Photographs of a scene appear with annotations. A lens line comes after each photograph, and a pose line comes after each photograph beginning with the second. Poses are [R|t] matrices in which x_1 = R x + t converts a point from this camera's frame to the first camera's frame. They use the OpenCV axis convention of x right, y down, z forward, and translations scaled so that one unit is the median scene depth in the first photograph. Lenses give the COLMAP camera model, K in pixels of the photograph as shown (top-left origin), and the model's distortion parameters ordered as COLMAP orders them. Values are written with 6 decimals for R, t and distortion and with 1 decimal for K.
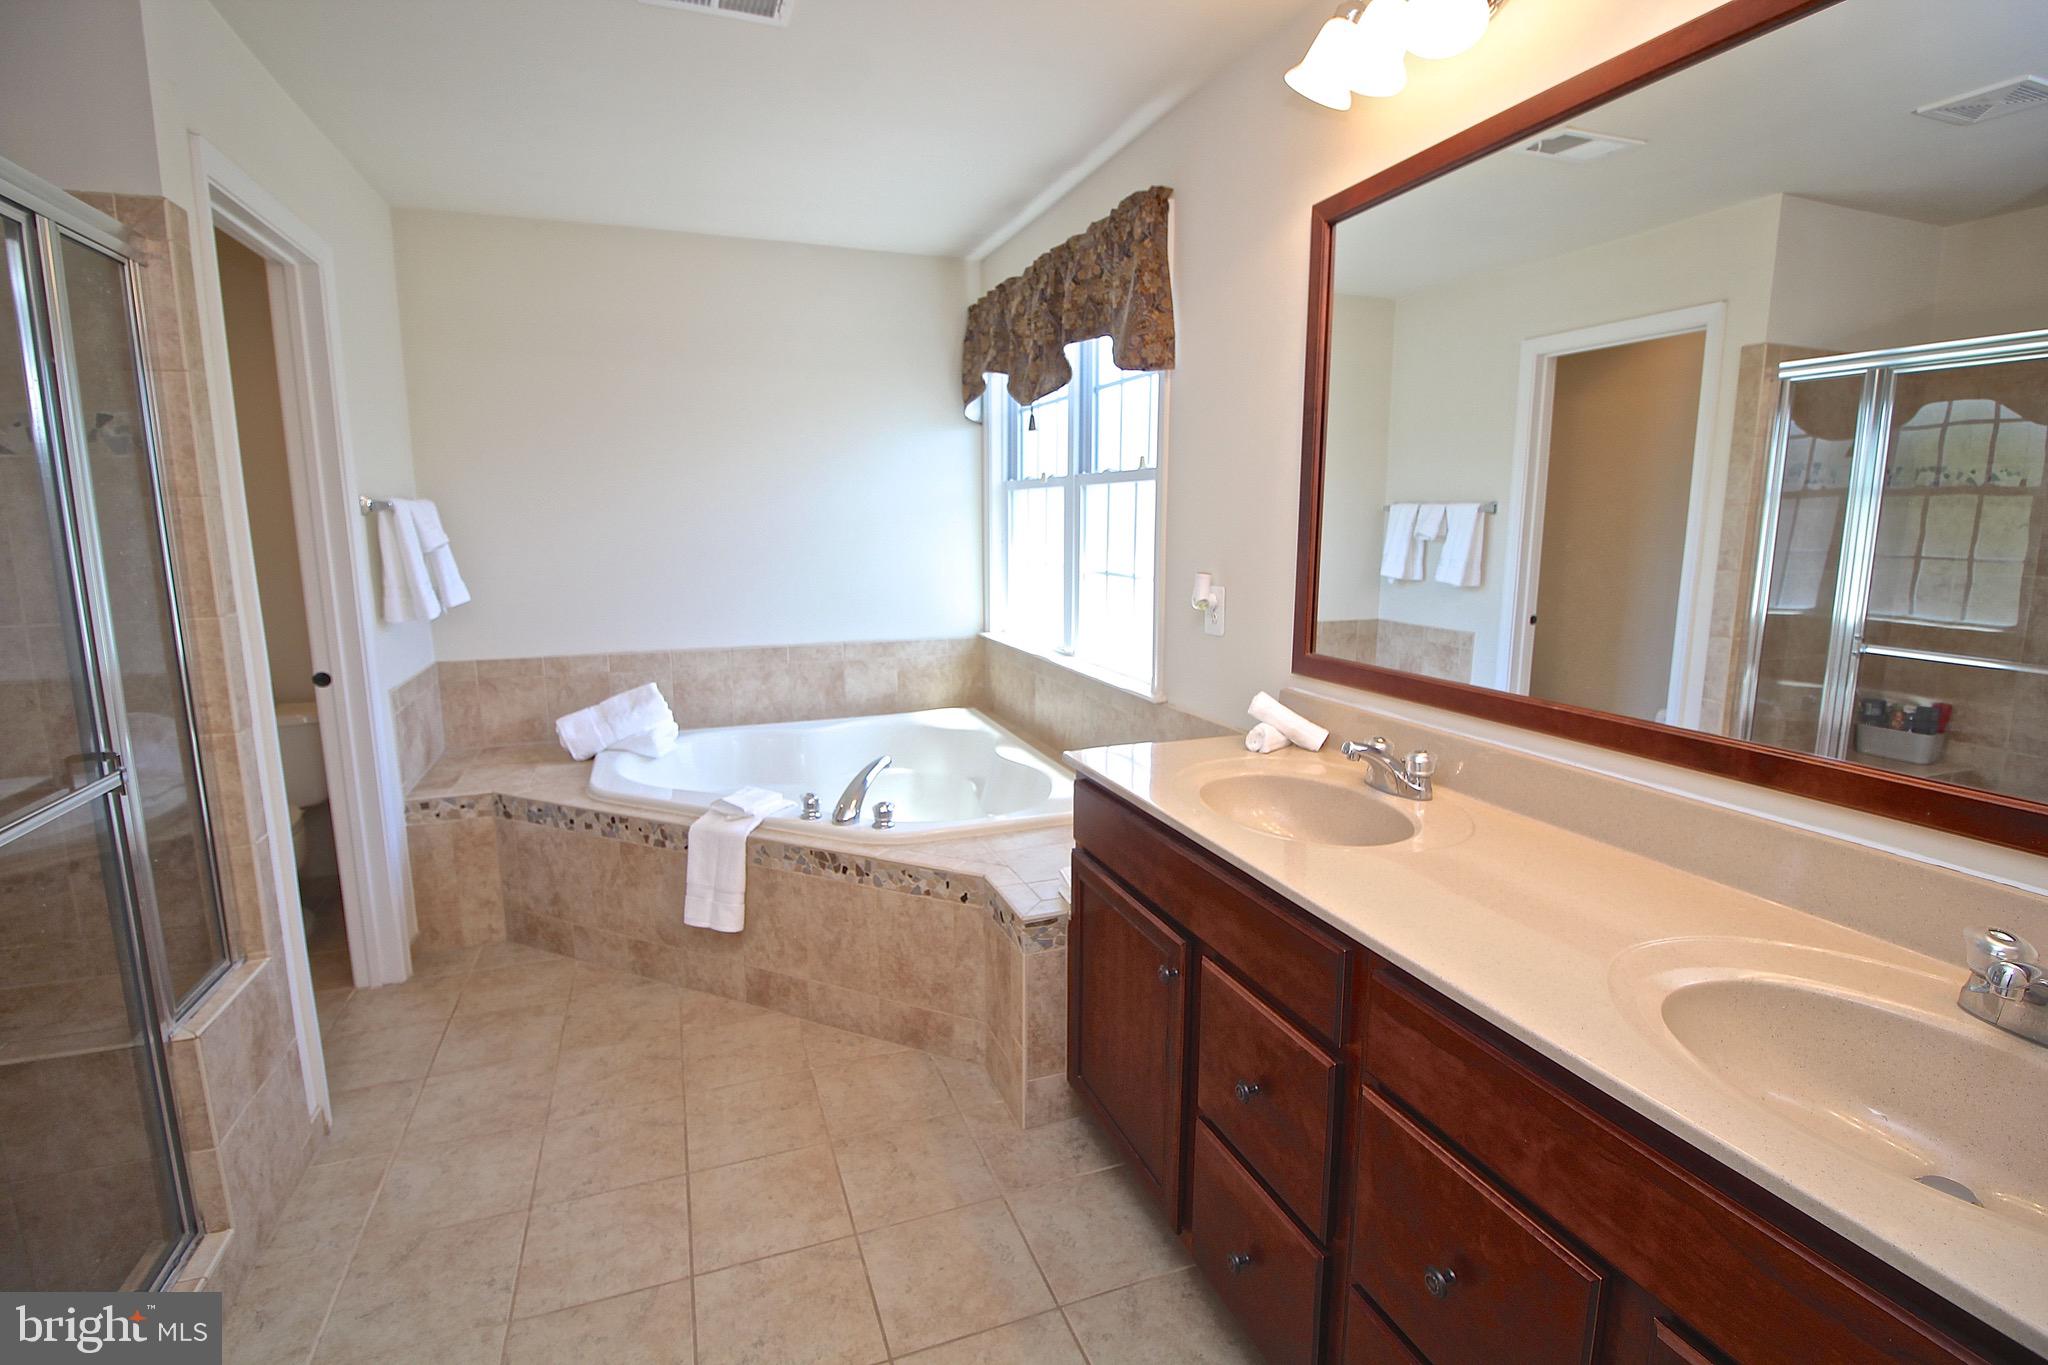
lens RADIAL K [[956.5, 0, 1028.9], [0, 956.5, 681.6], [0, 0, 1]] dist [0.000717, -0.014518]
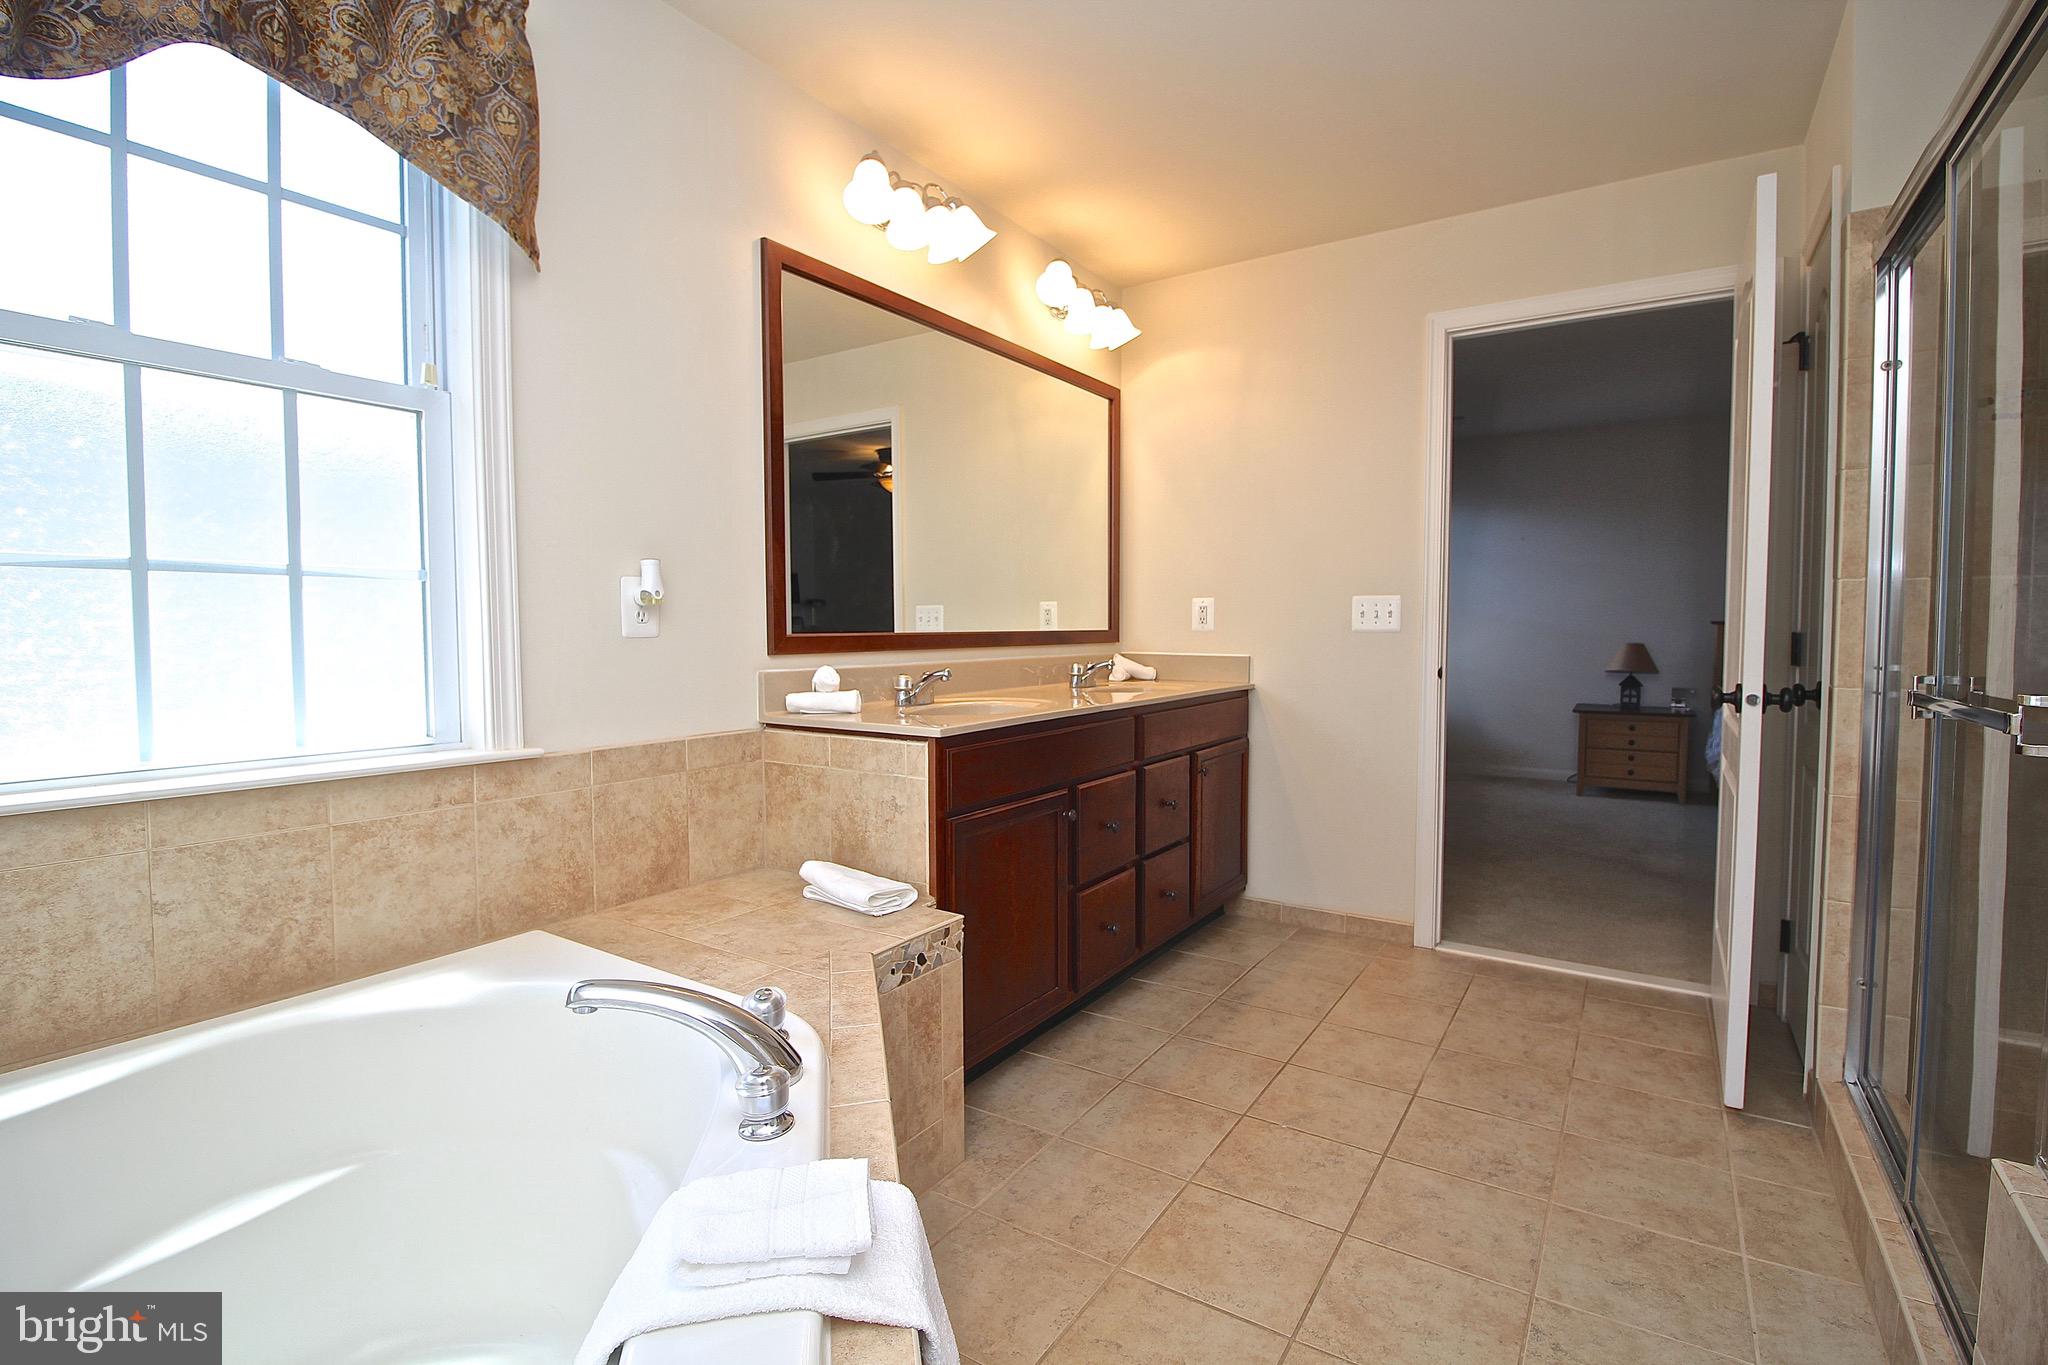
lens RADIAL K [[956.5, 0, 1028.9], [0, 956.5, 681.6], [0, 0, 1]] dist [0.000717, -0.014518]
pose [[-0.592762, -0.040673, 0.804350, -0.867094], [0.144431, 0.977165, 0.155850, -0.120910], [-0.792321, 0.208555, -0.573351, 1.592675]]
